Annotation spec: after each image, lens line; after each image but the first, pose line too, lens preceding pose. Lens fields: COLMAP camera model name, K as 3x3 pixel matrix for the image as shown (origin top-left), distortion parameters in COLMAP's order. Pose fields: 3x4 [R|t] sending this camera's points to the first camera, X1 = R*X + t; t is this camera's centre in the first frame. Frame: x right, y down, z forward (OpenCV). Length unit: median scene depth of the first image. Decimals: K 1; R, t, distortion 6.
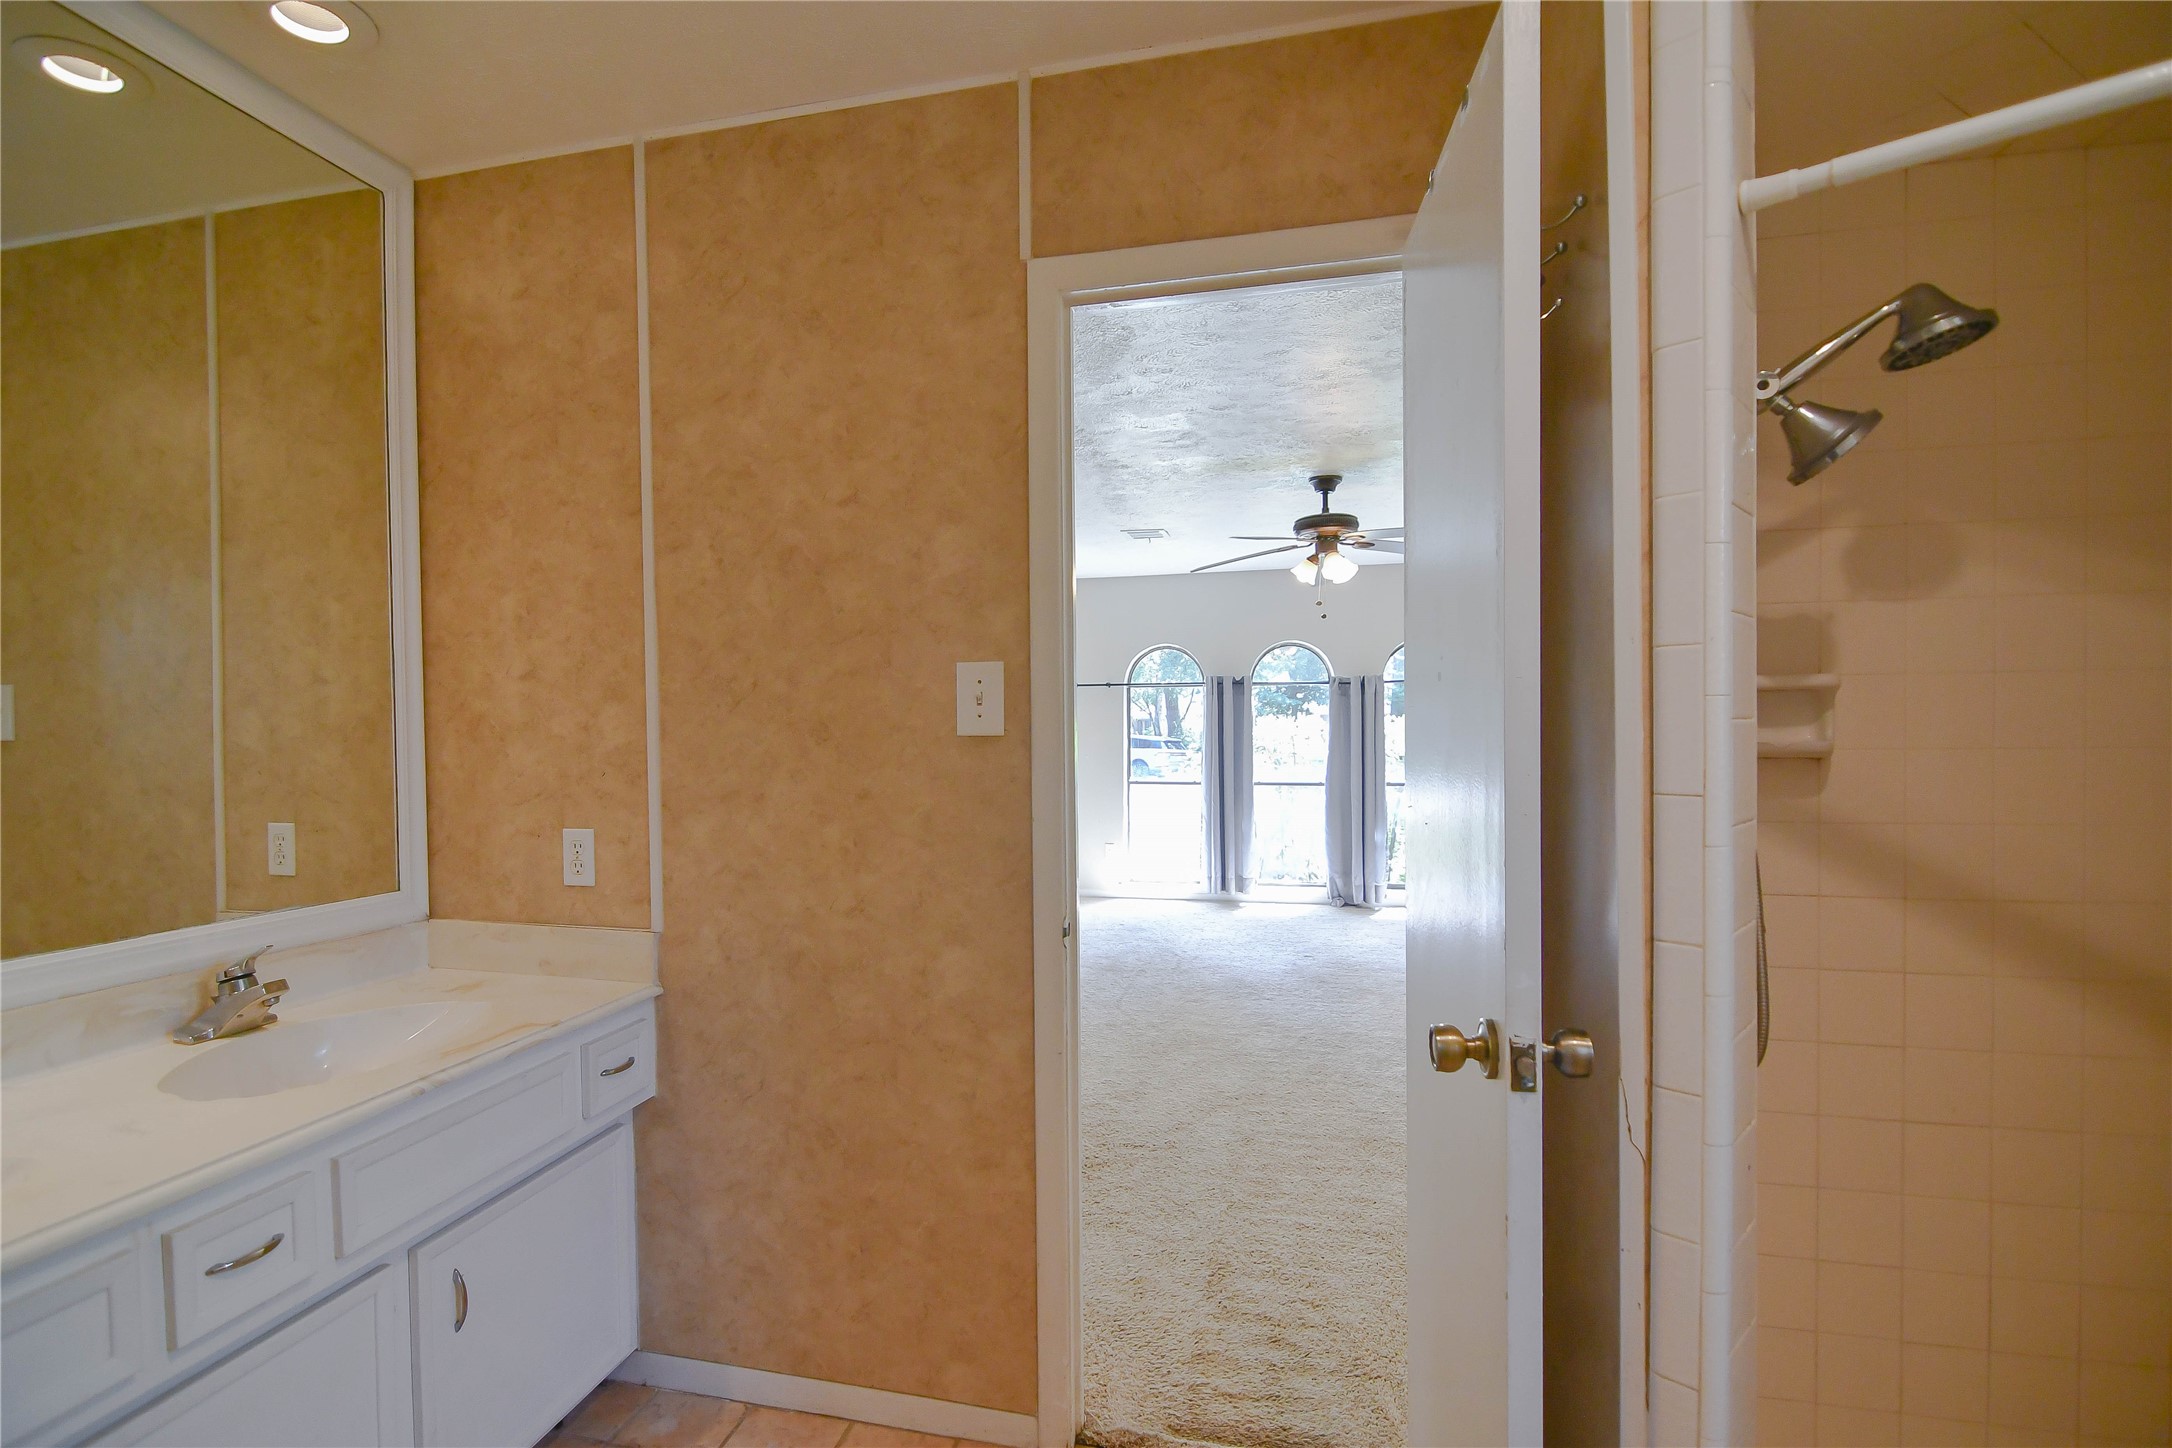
lens RADIAL K [[1042.7, 0, 1086.8], [0, 1042.7, 735.9], [0, 0, 1]] dist [0.000949, -0.000764]
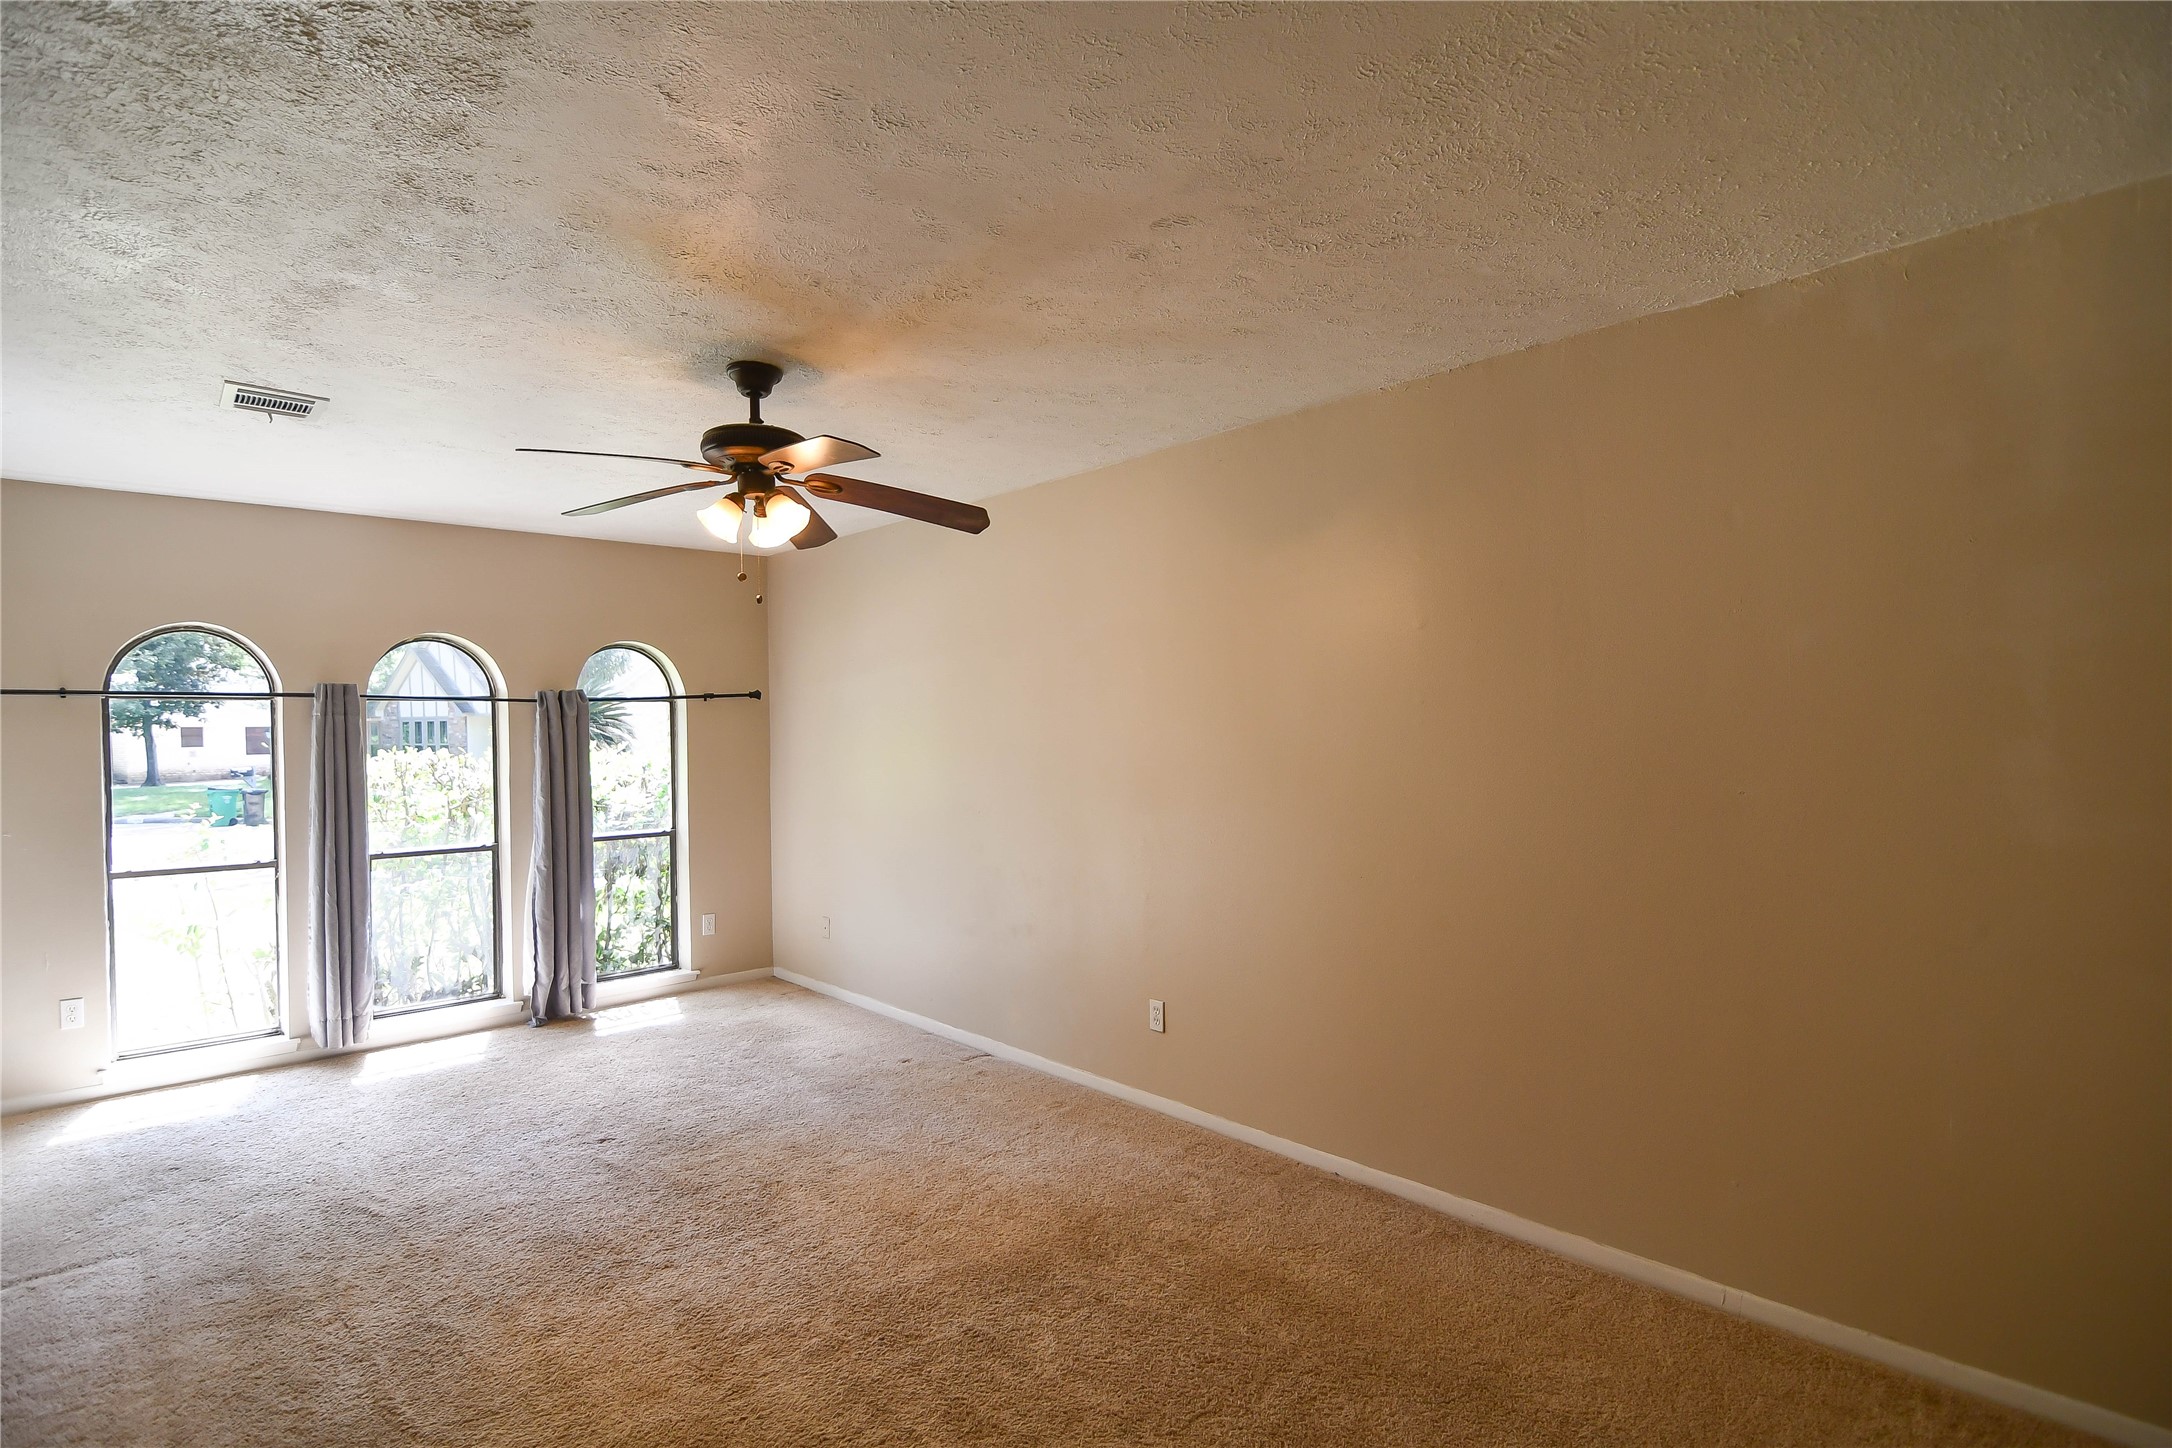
lens RADIAL K [[1083.9, 0, 1086.0], [0, 1083.9, 724.0], [0, 0, 1]] dist [-0.003623, -0.001055]
pose [[0.625205, 0.002859, 0.780456, -0.102639], [0.016530, 0.999720, -0.016904, -0.019517], [-0.780286, 0.023470, 0.624983, 0.325968]]
